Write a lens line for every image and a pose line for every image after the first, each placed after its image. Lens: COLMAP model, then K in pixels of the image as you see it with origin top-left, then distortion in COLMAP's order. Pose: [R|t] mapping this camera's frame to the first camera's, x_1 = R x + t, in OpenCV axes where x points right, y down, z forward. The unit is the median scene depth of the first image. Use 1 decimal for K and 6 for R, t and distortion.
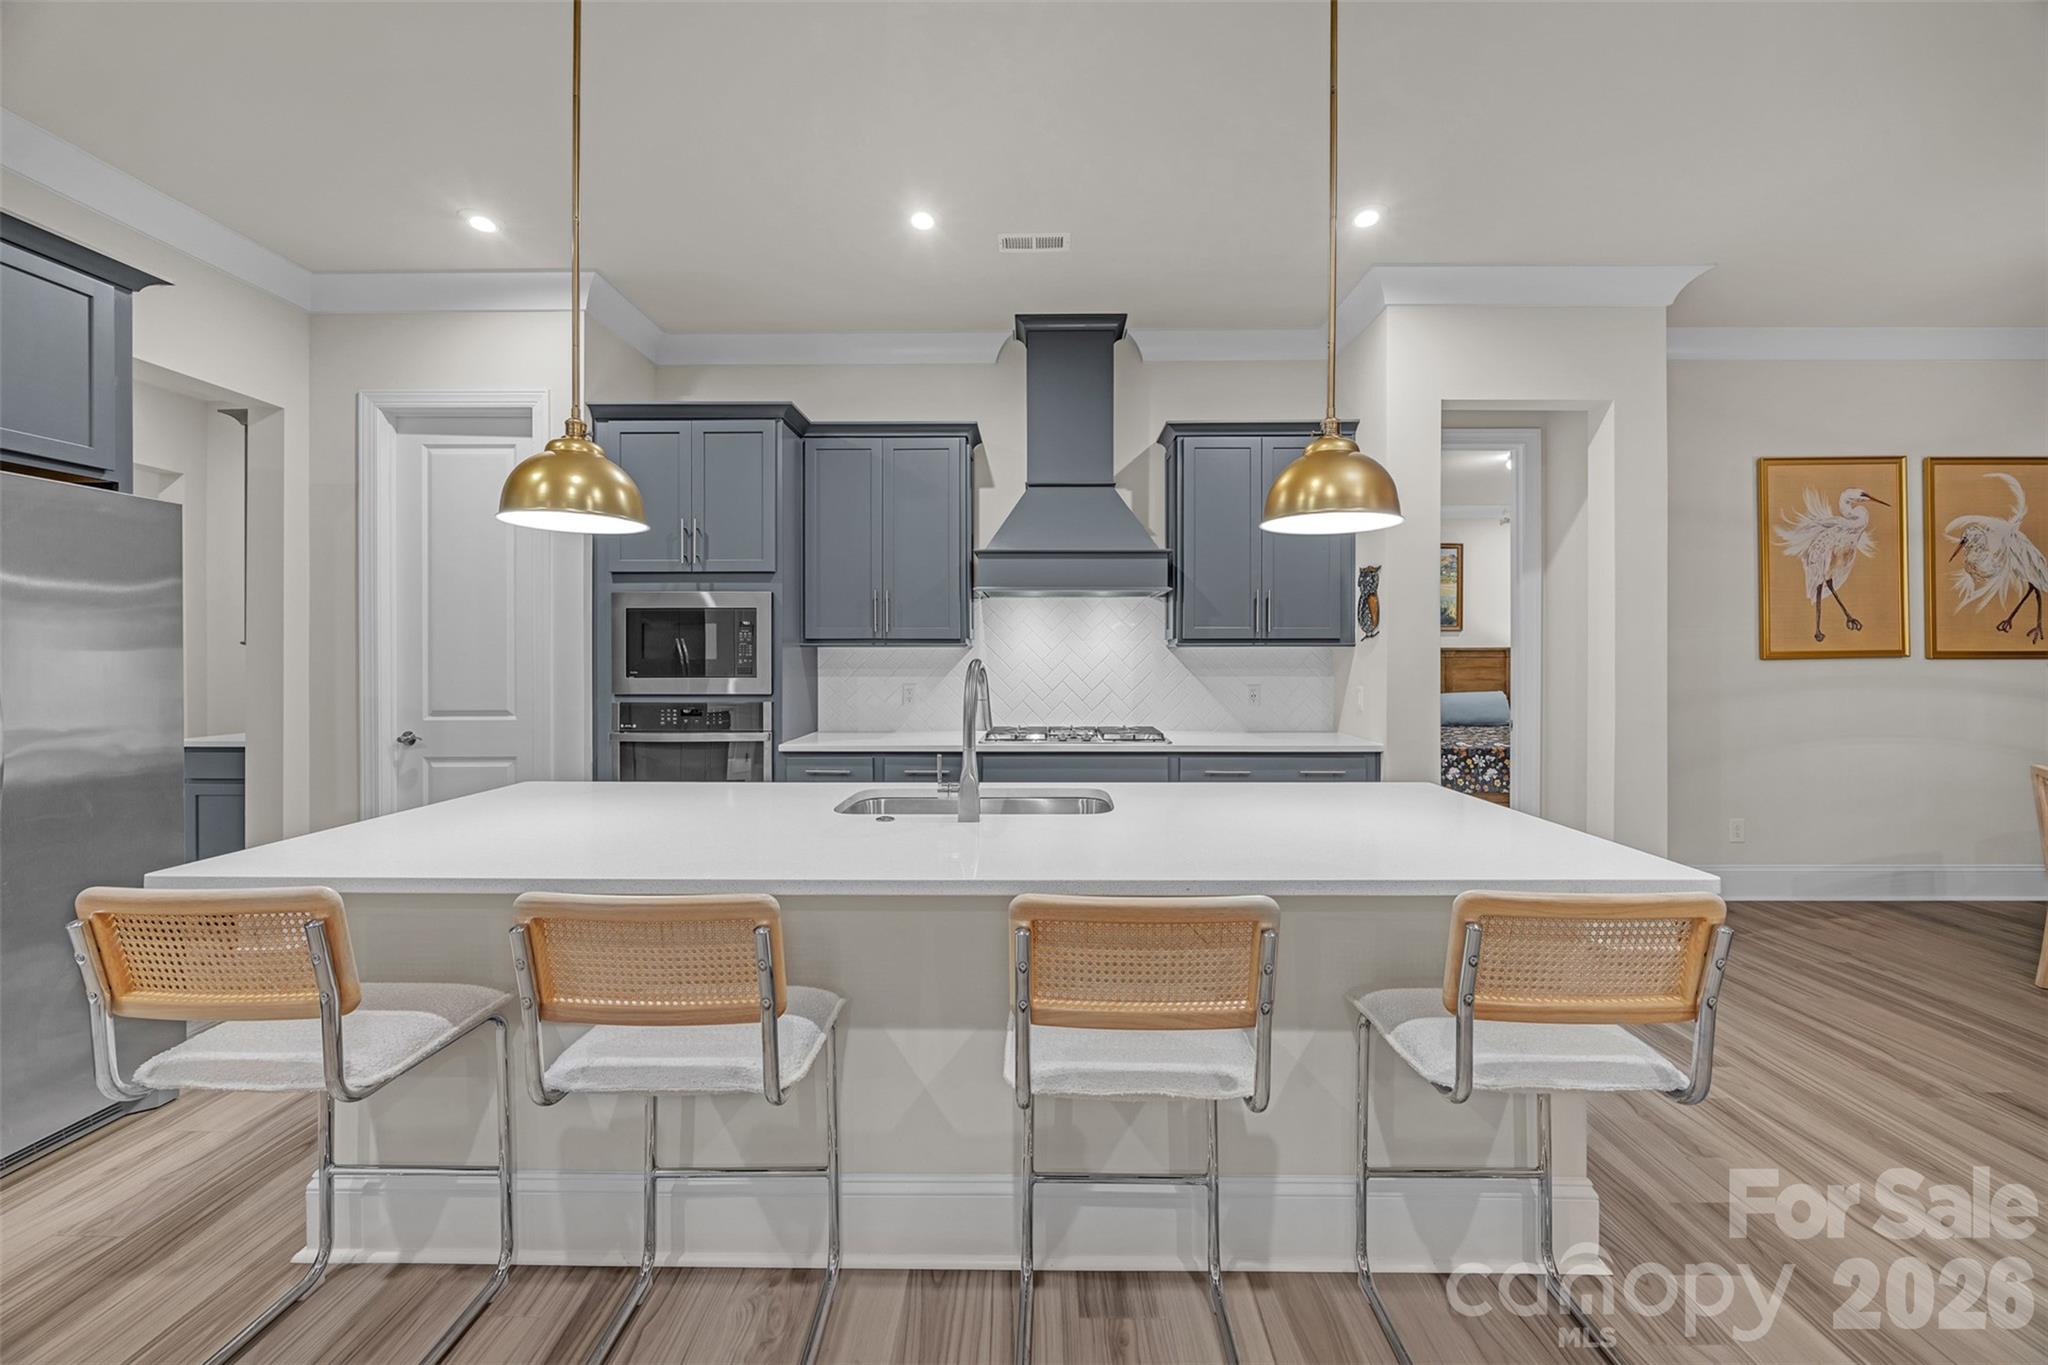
lens RADIAL K [[789.2, 0, 1025.4], [0, 789.2, 658.8], [0, 0, 1]] dist [-0.000282, -0.000028]
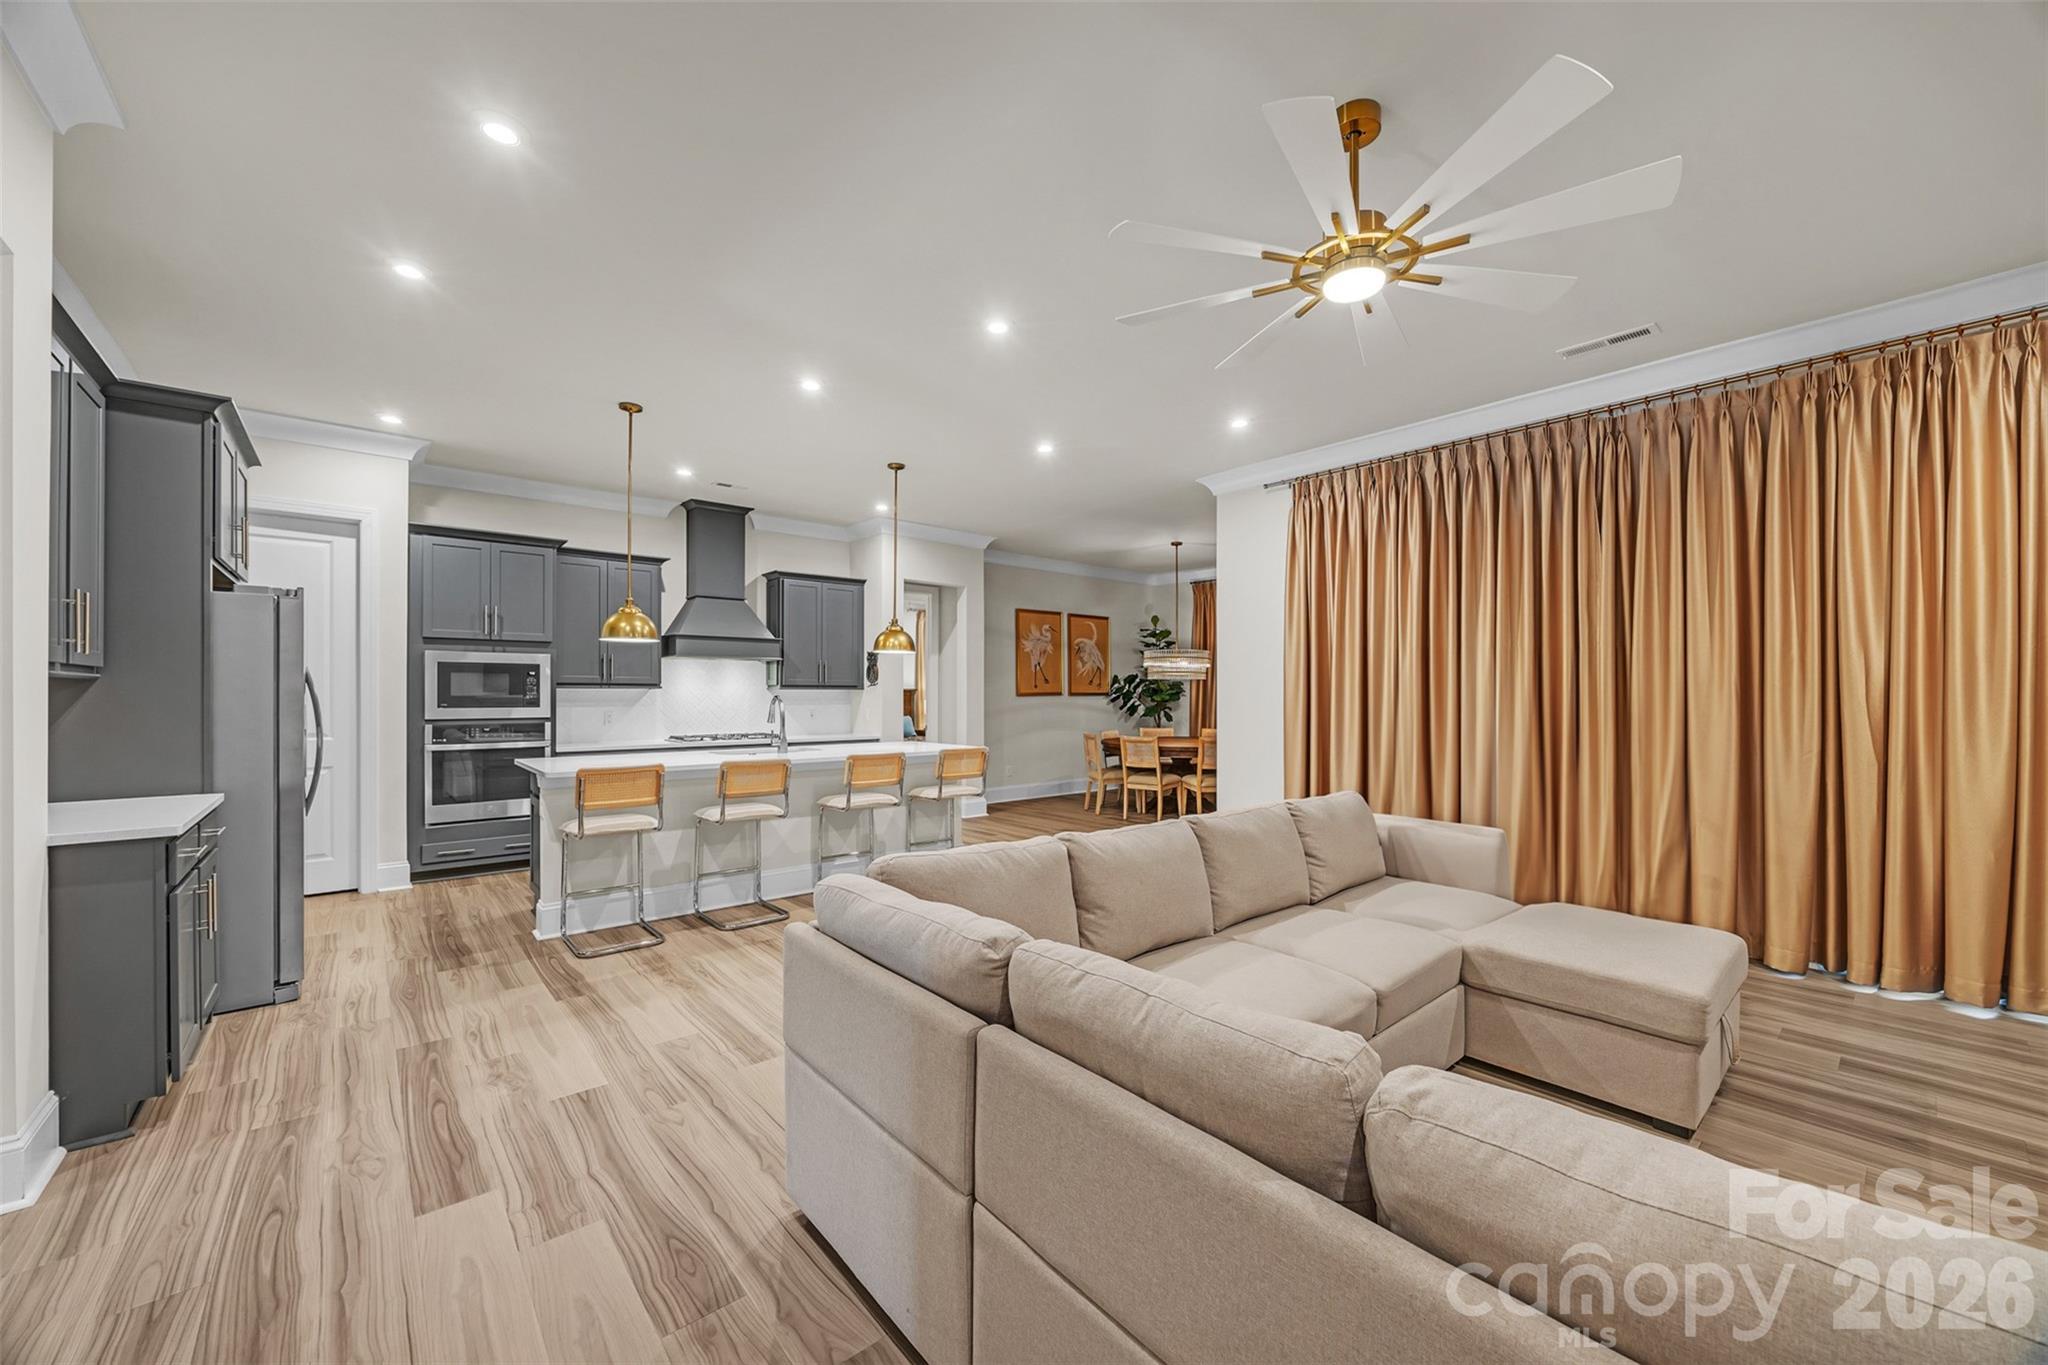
lens RADIAL K [[781.3, 0, 1042.8], [0, 781.3, 691.1], [0, 0, 1]] dist [-0.000130, -0.000030]
pose [[0.735797, 0.004425, 0.677187, -0.564083], [-0.001413, 0.999987, -0.004999, -0.002356], [-0.677200, 0.002721, 0.735794, -0.737315]]
